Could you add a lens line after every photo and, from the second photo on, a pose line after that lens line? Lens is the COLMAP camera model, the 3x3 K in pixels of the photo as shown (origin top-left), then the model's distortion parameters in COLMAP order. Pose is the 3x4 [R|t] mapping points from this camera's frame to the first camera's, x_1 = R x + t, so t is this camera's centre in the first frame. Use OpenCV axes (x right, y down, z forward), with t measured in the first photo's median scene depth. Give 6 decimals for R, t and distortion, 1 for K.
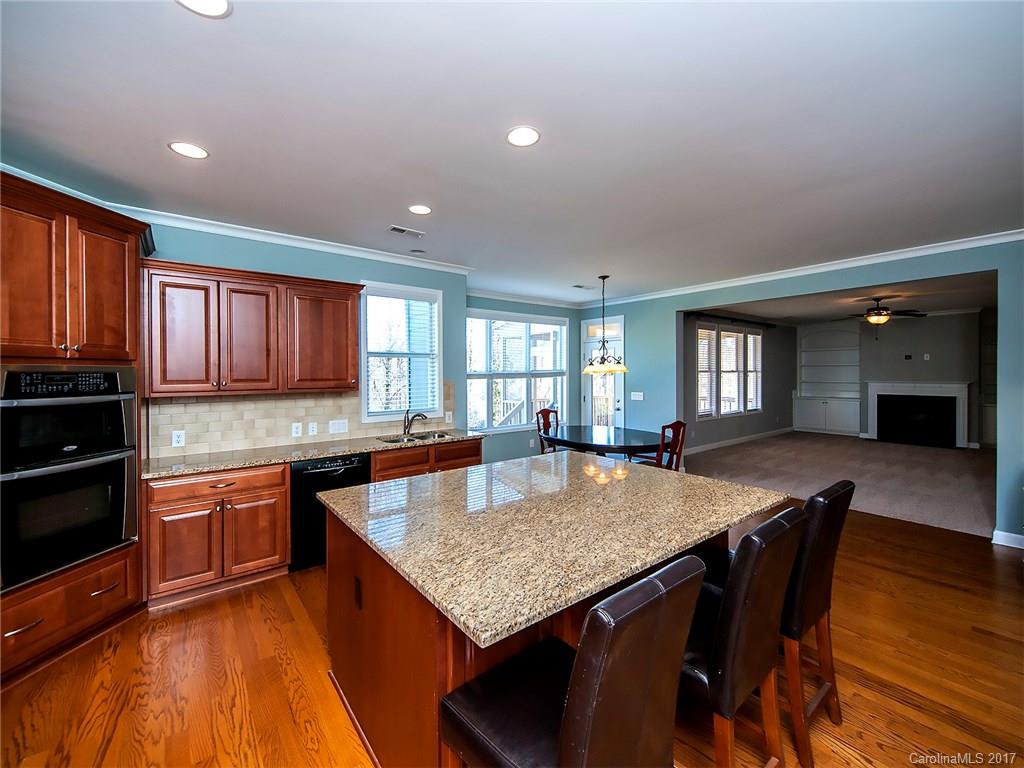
lens RADIAL K [[422.8, 0, 509.0], [0, 422.8, 374.7], [0, 0, 1]] dist [0.011106, -0.006166]
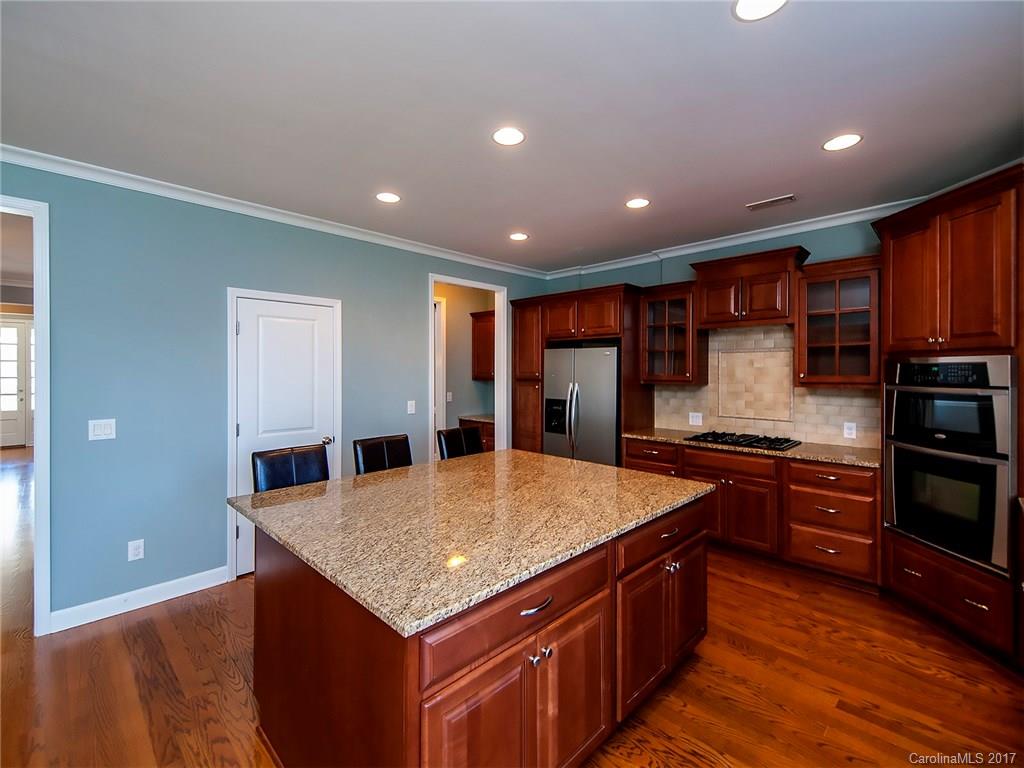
lens RADIAL K [[454.6, 0, 506.0], [0, 454.6, 373.5], [0, 0, 1]] dist [0.009835, -0.000896]
pose [[-0.992878, 0.004347, -0.119059, 0.166923], [0.002712, 0.999900, 0.013894, -0.000596], [0.119108, 0.013472, -0.992790, 1.999410]]
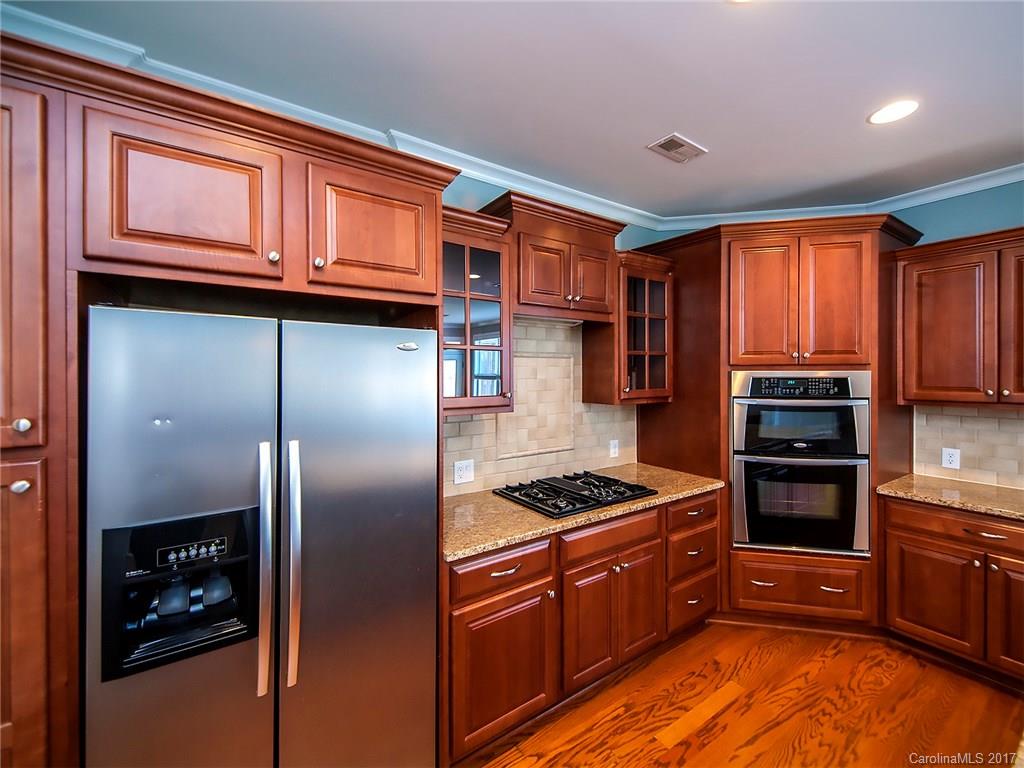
lens RADIAL K [[422.8, 0, 505.3], [0, 422.8, 375.0], [0, 0, 1]] dist [0.011106, -0.006166]
pose [[-0.073218, 0.007887, -0.997285, 0.133813], [-0.003546, 0.999960, 0.008168, -0.018259], [0.997310, 0.004134, -0.073187, 0.307133]]
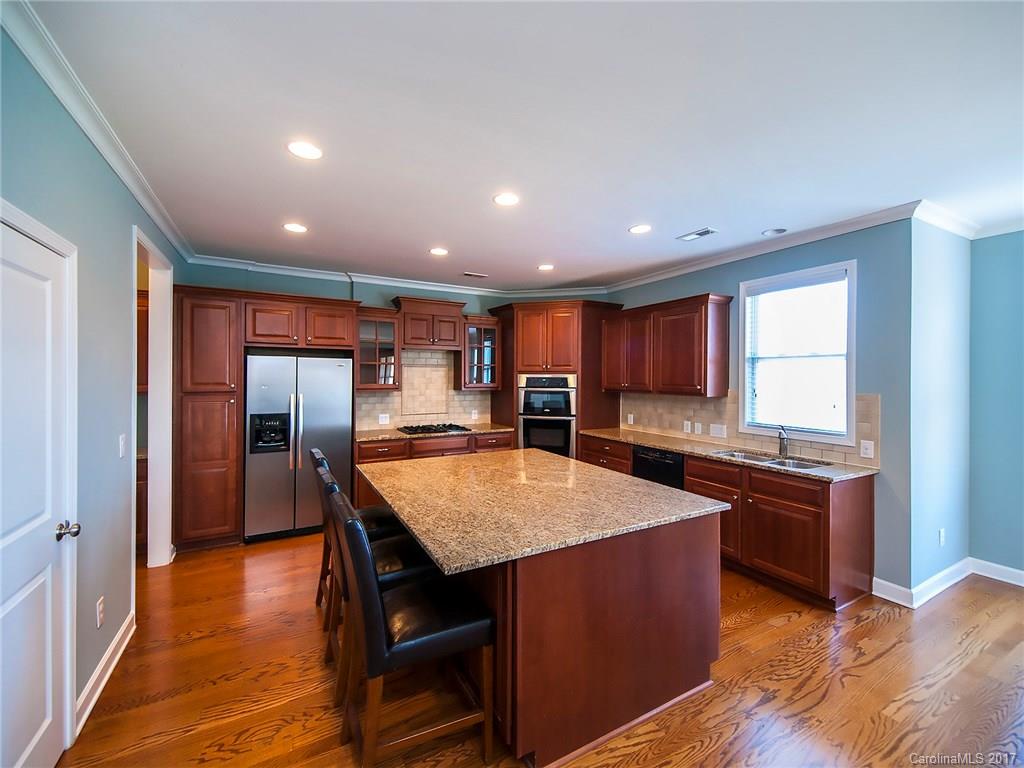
lens RADIAL K [[422.8, 0, 514.6], [0, 422.8, 380.1], [0, 0, 1]] dist [0.011106, -0.006166]
pose [[-0.150128, 0.012246, -0.988591, 1.259245], [-0.010407, 0.999848, 0.013966, -0.022156], [0.988612, 0.012385, -0.149978, 1.168025]]
